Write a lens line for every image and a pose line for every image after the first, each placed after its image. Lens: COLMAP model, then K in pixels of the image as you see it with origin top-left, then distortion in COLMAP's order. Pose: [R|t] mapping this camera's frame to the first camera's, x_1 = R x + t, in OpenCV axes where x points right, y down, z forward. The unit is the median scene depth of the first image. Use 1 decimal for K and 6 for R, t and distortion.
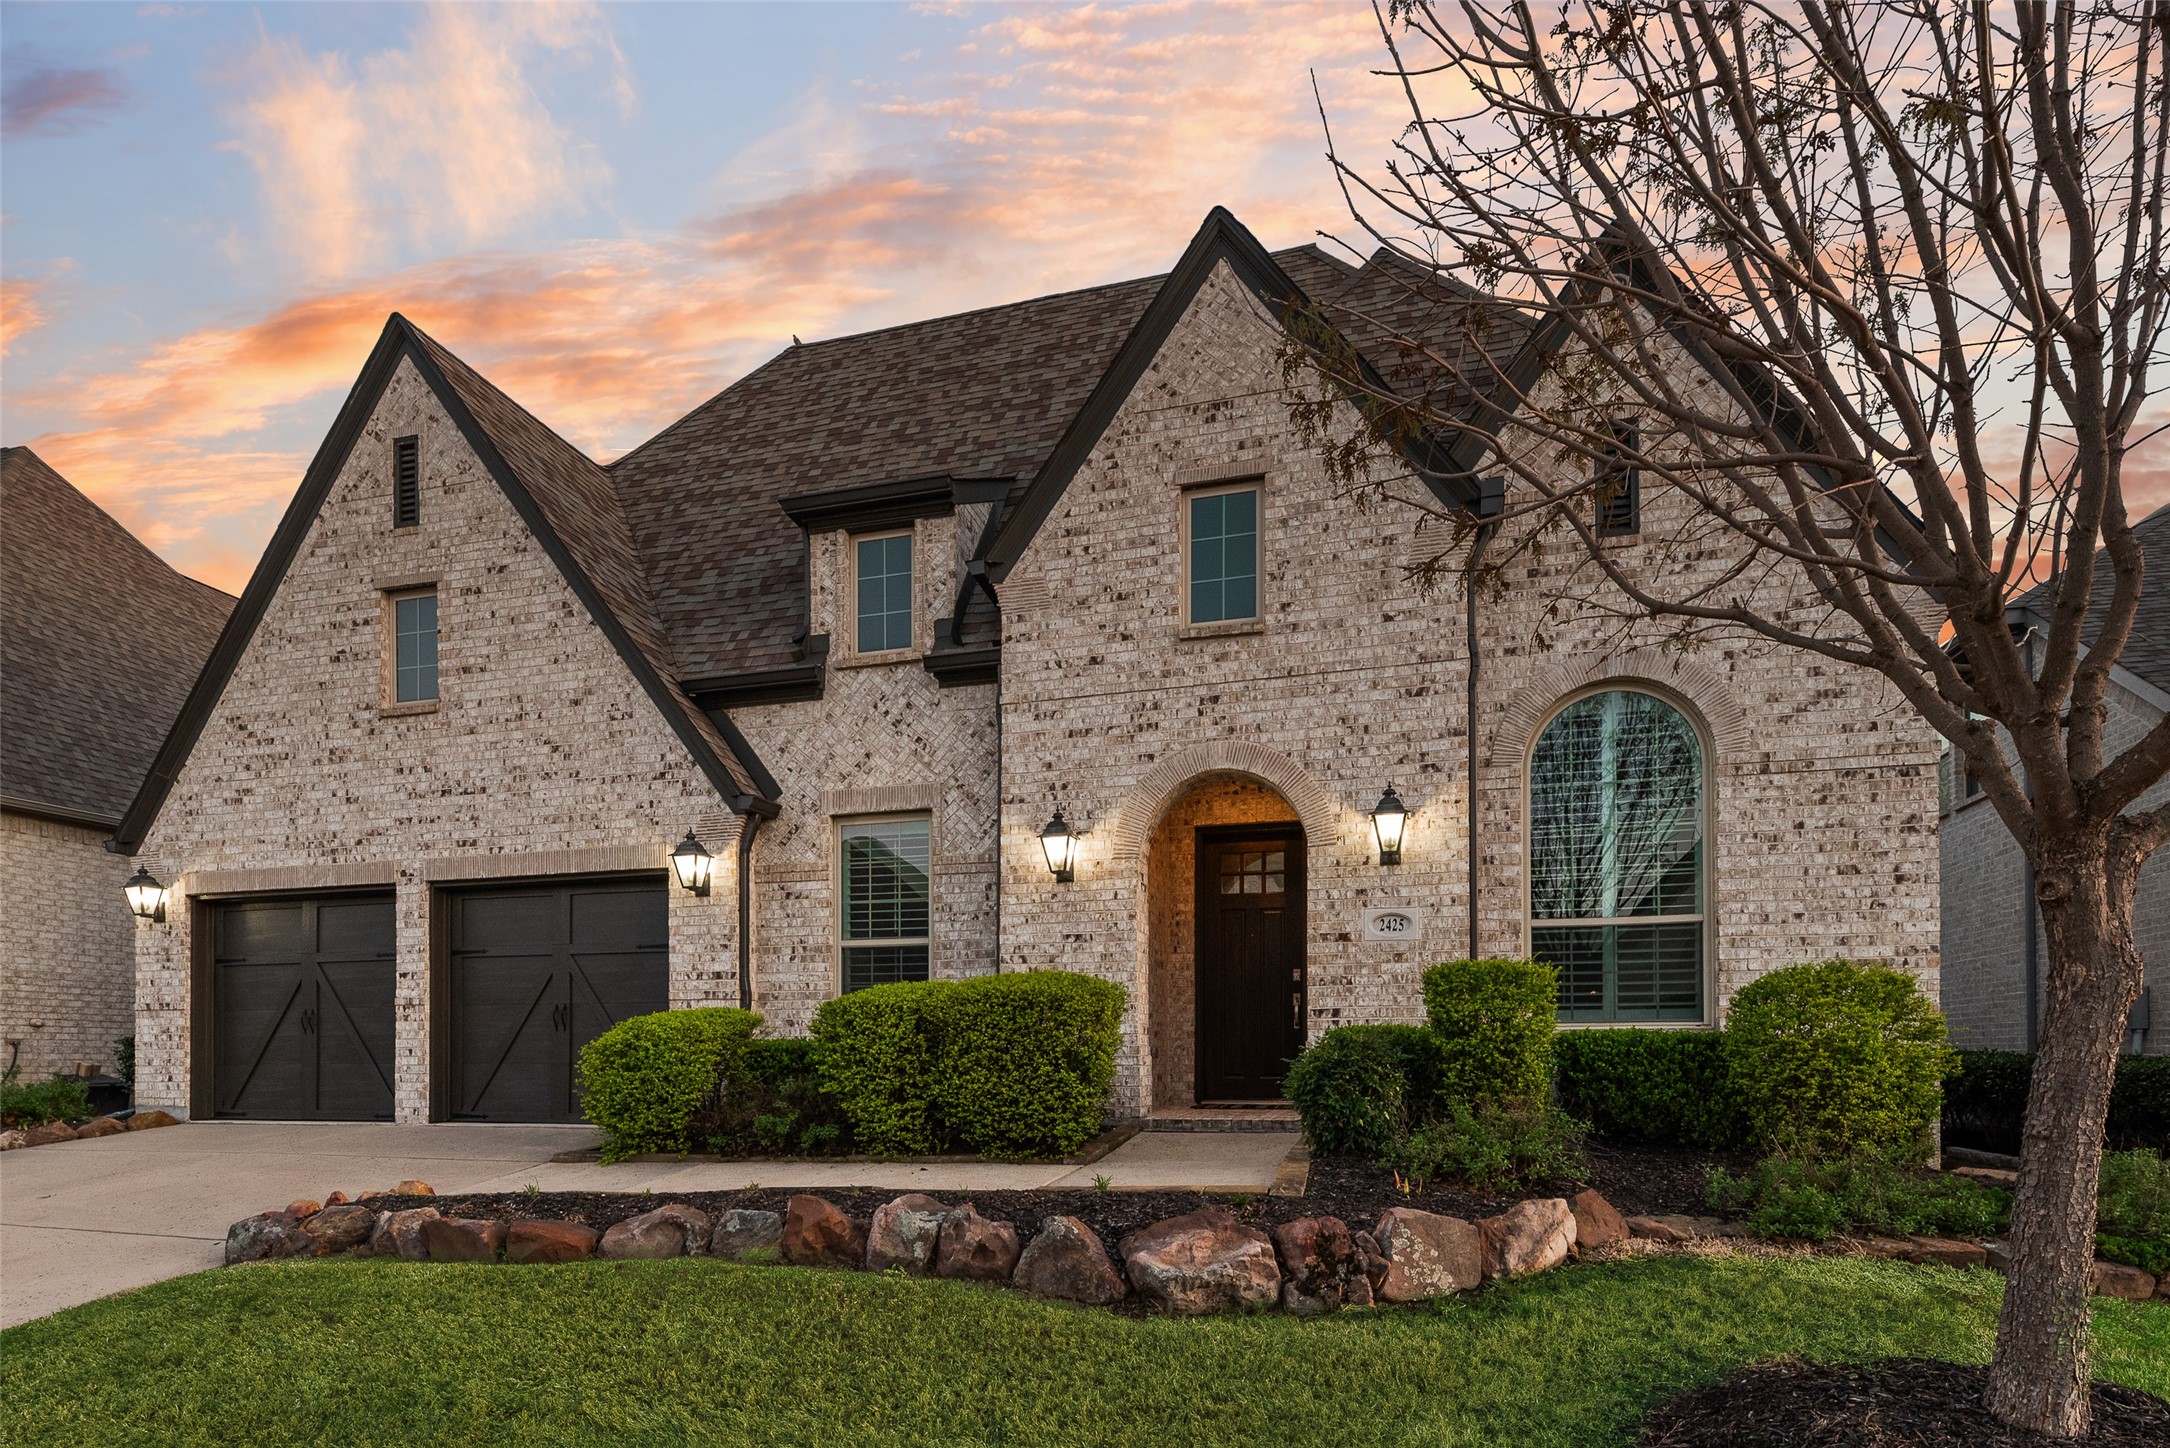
lens RADIAL K [[1104.4, 0, 1084.8], [0, 1104.4, 890.0], [0, 0, 1]] dist [0.001795, -0.000140]
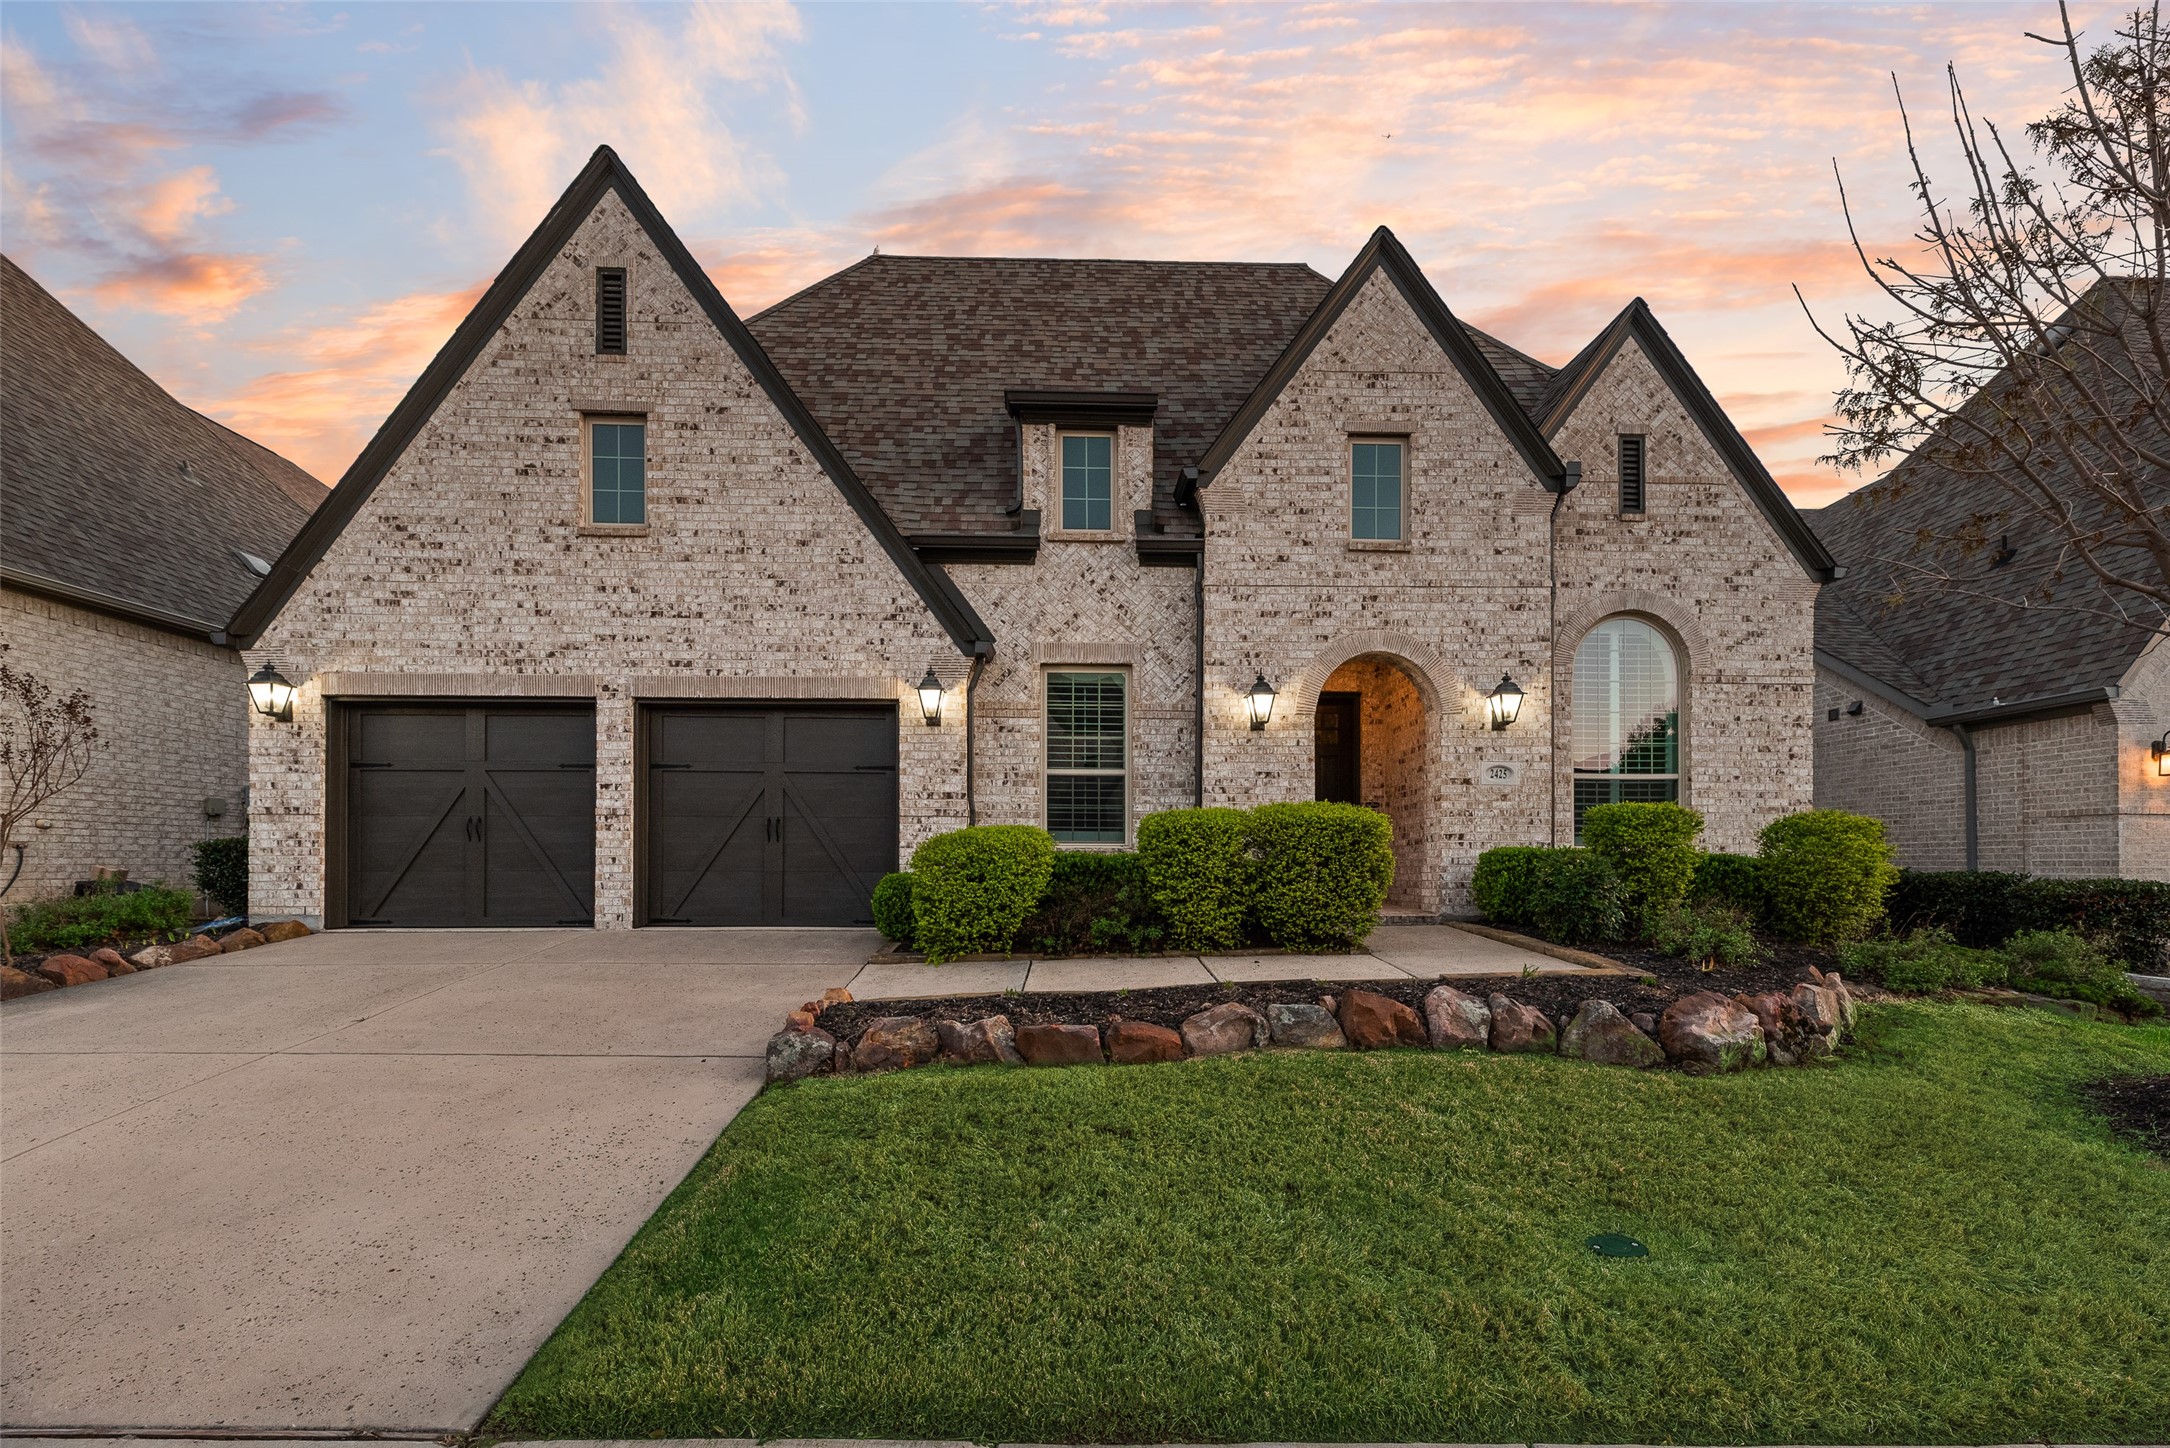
lens RADIAL K [[839.7, 0, 1086.6], [0, 839.7, 738.1], [0, 0, 1]] dist [0.001670, 0.000323]
pose [[0.955388, 0.047004, 0.291590, -0.442590], [-0.049258, 0.998786, 0.000389, 0.010017], [-0.291218, -0.014734, 0.956543, 0.121203]]
